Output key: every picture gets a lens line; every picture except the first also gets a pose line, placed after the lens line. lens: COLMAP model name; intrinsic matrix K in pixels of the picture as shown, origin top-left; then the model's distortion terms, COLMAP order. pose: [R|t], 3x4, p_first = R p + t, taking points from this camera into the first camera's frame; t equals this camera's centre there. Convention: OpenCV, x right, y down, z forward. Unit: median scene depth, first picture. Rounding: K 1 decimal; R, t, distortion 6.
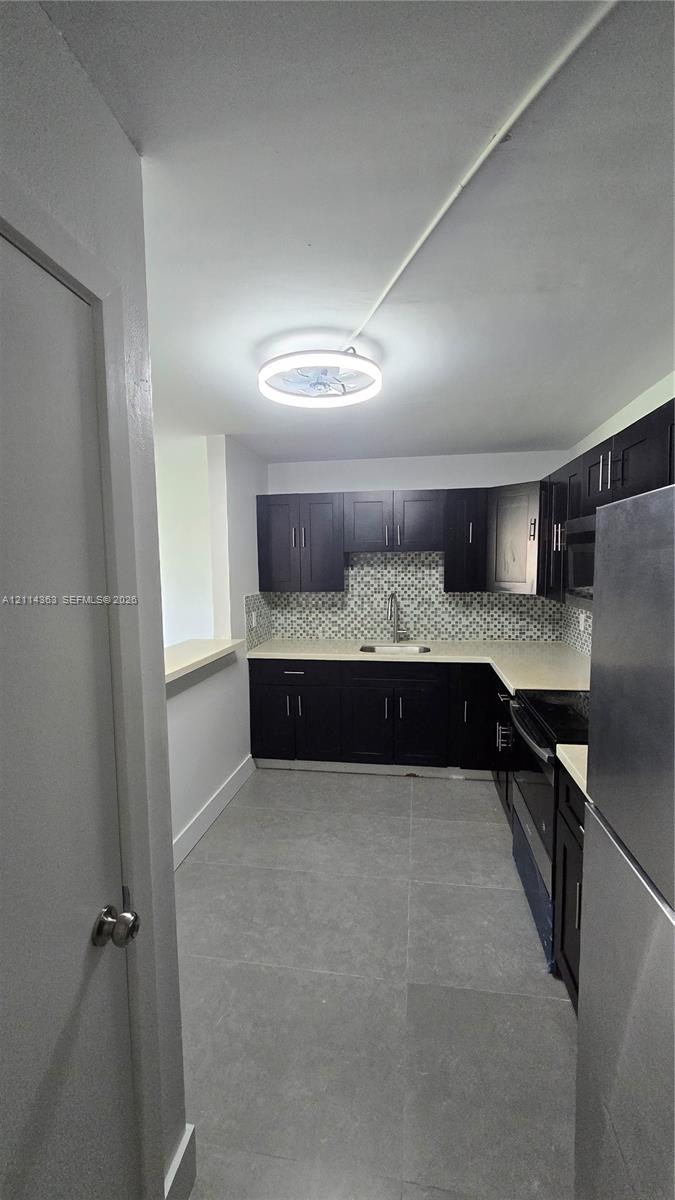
lens RADIAL K [[489.1, 0, 336.9], [0, 489.1, 603.2], [0, 0, 1]] dist [-0.004738, -0.000230]
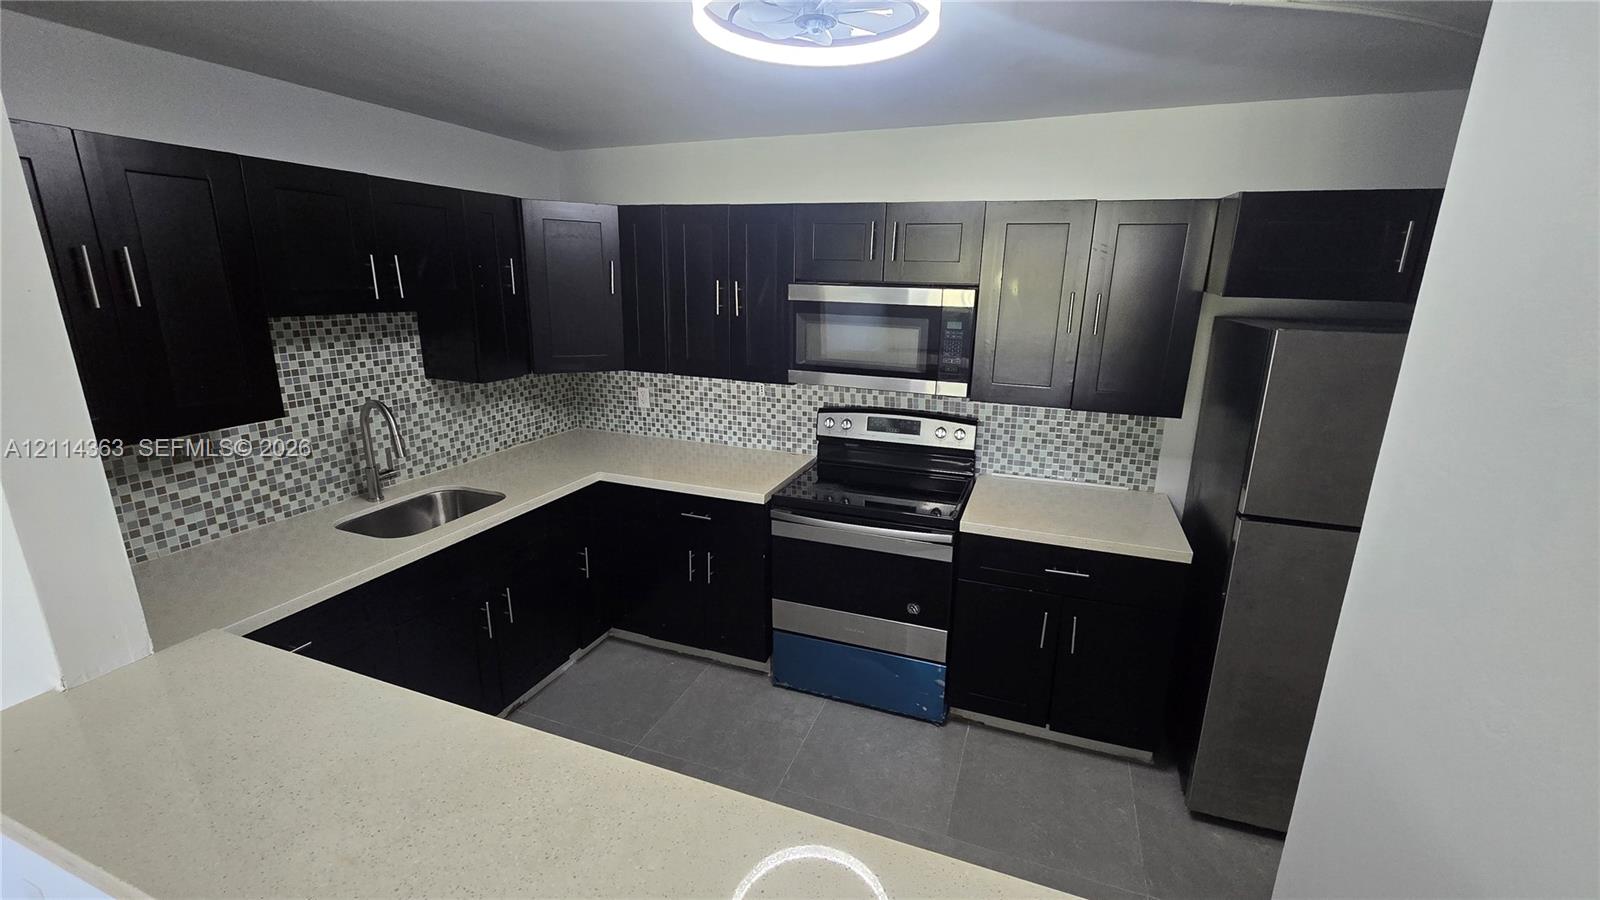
lens RADIAL K [[652.1, 0, 796.6], [0, 652.1, 445.7], [0, 0, 1]] dist [-0.004738, -0.000230]
pose [[0.211823, -0.229962, 0.949868, -0.388204], [0.078761, 0.972778, 0.217944, -0.078884], [-0.974129, 0.028647, 0.224169, 0.446975]]
